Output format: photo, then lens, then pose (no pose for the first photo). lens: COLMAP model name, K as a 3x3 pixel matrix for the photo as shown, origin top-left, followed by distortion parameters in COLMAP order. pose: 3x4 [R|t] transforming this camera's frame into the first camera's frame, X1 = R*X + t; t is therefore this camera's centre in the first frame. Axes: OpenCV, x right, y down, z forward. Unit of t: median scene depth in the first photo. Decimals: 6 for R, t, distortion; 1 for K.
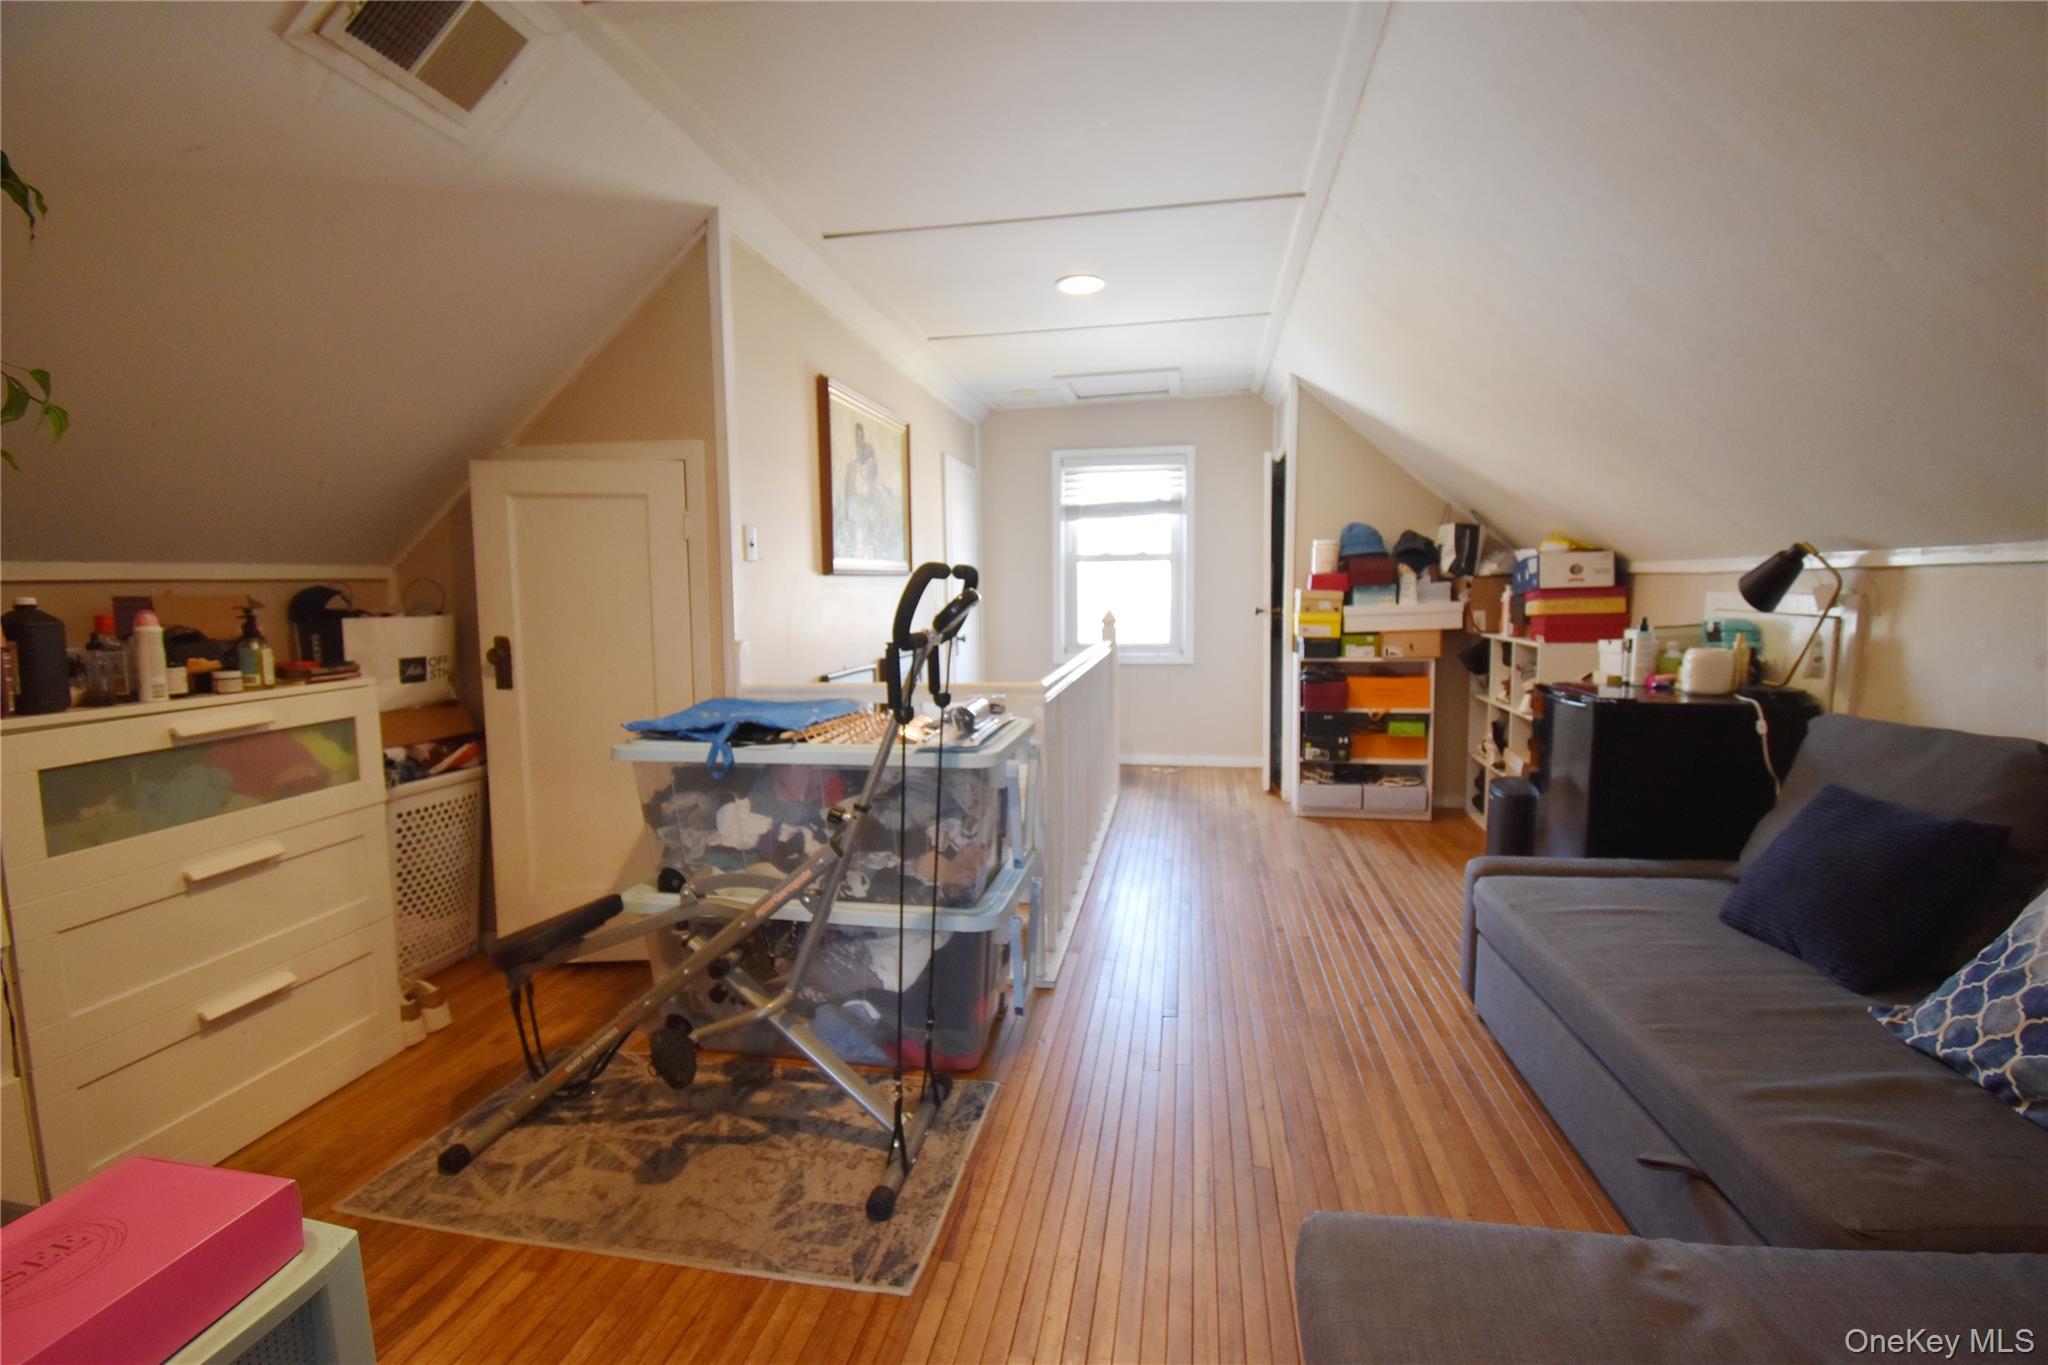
lens RADIAL K [[921.9, 0, 1021.4], [0, 921.9, 673.9], [0, 0, 1]] dist [0.019063, -0.024027]
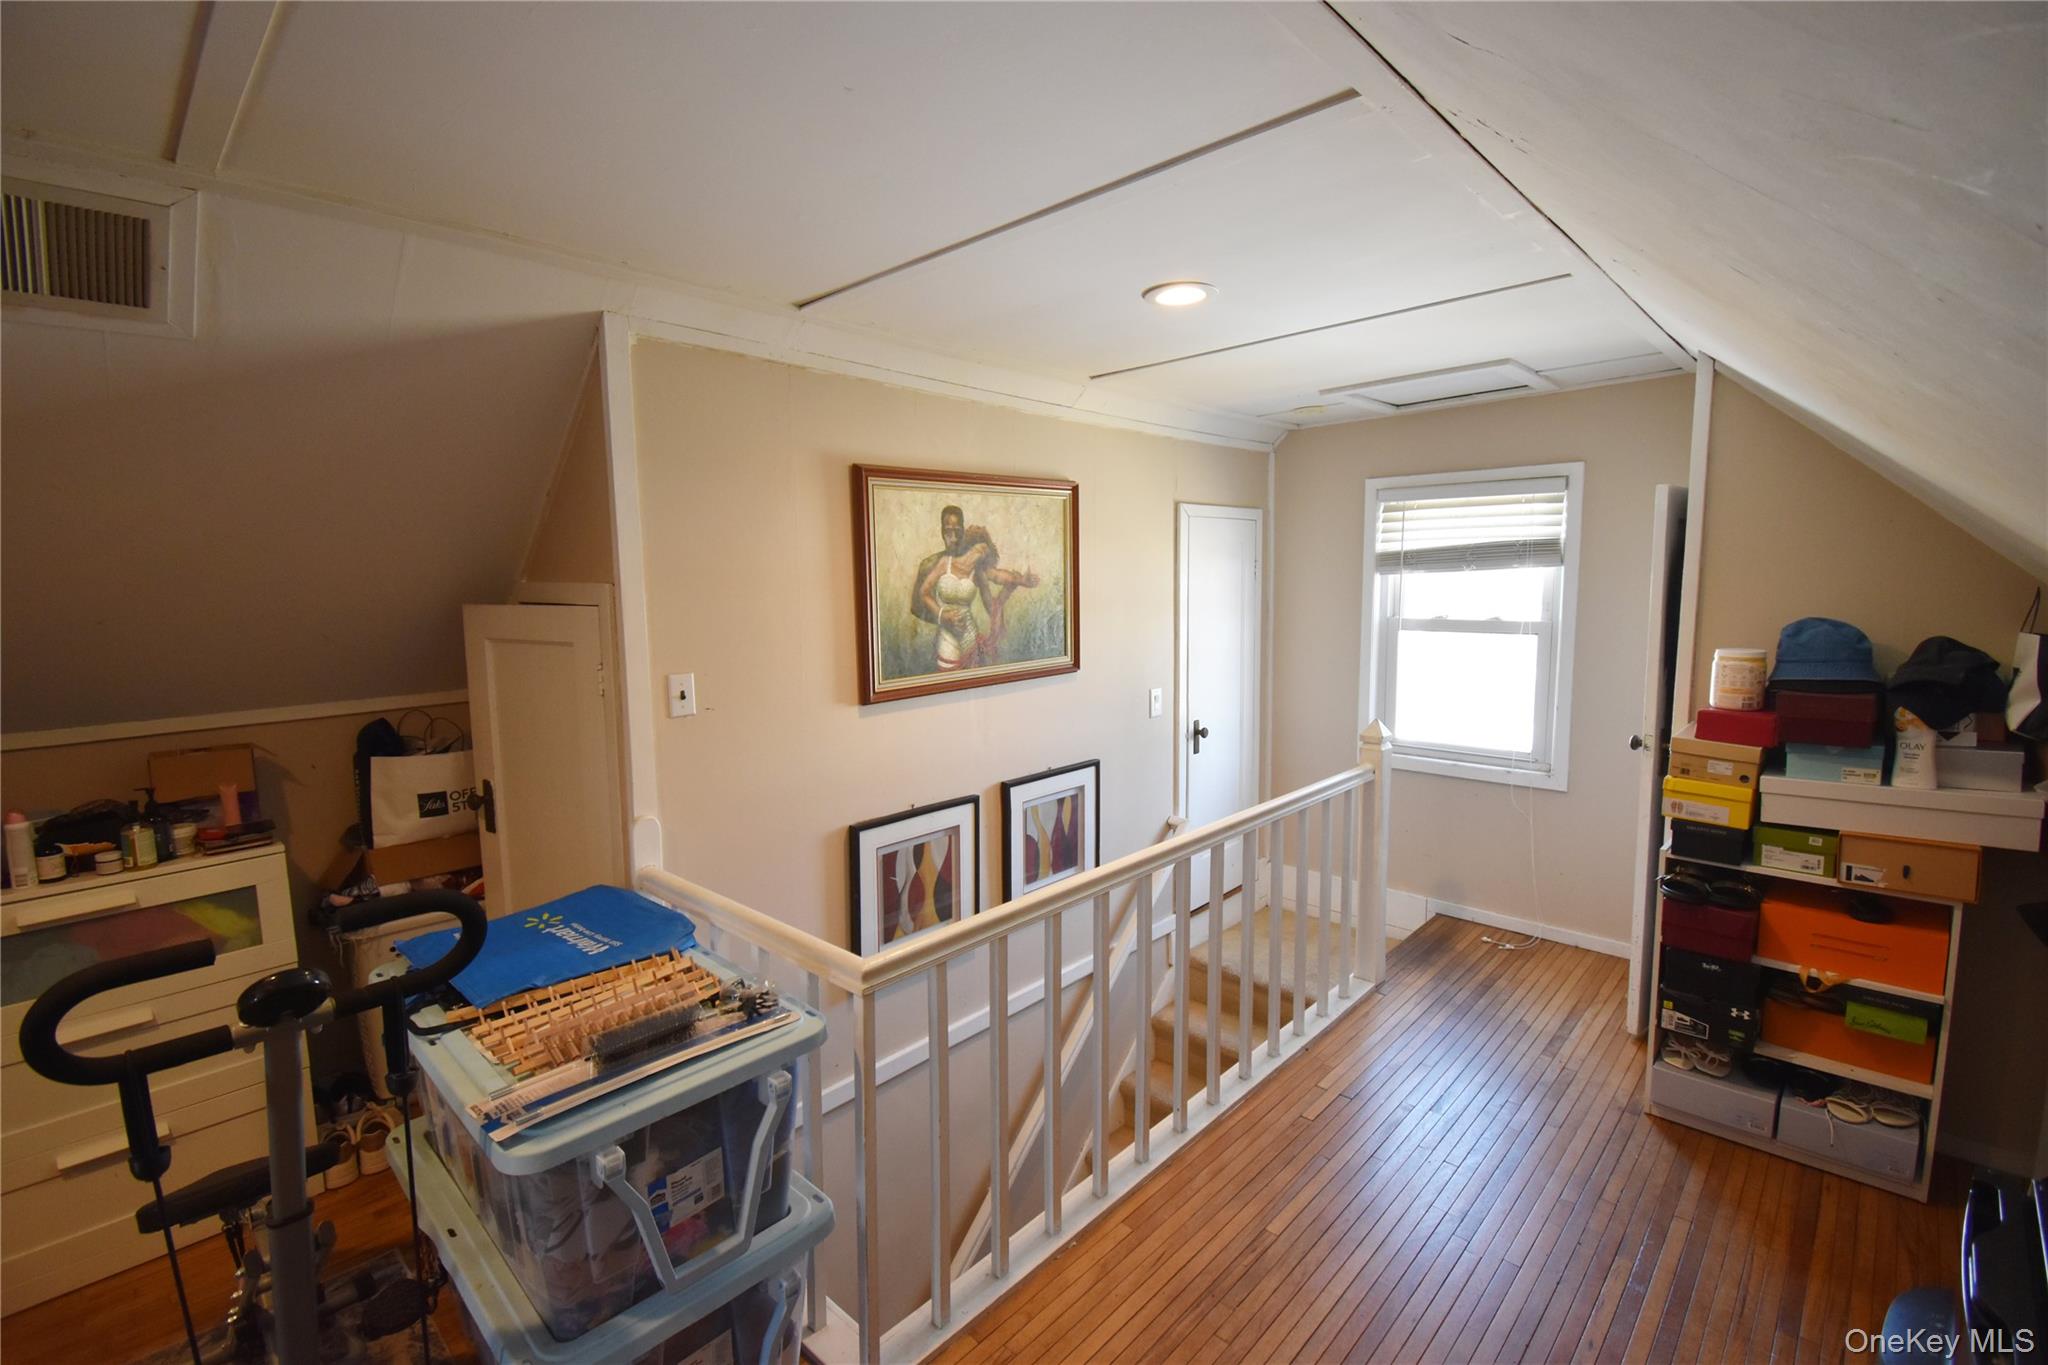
lens RADIAL K [[921.9, 0, 1021.4], [0, 921.9, 673.9], [0, 0, 1]] dist [0.019063, -0.024027]
pose [[0.836771, 0.061215, -0.544121, 0.275390], [-0.045231, 0.998062, 0.042726, -0.136510], [0.545682, -0.011141, 0.837918, 0.298026]]
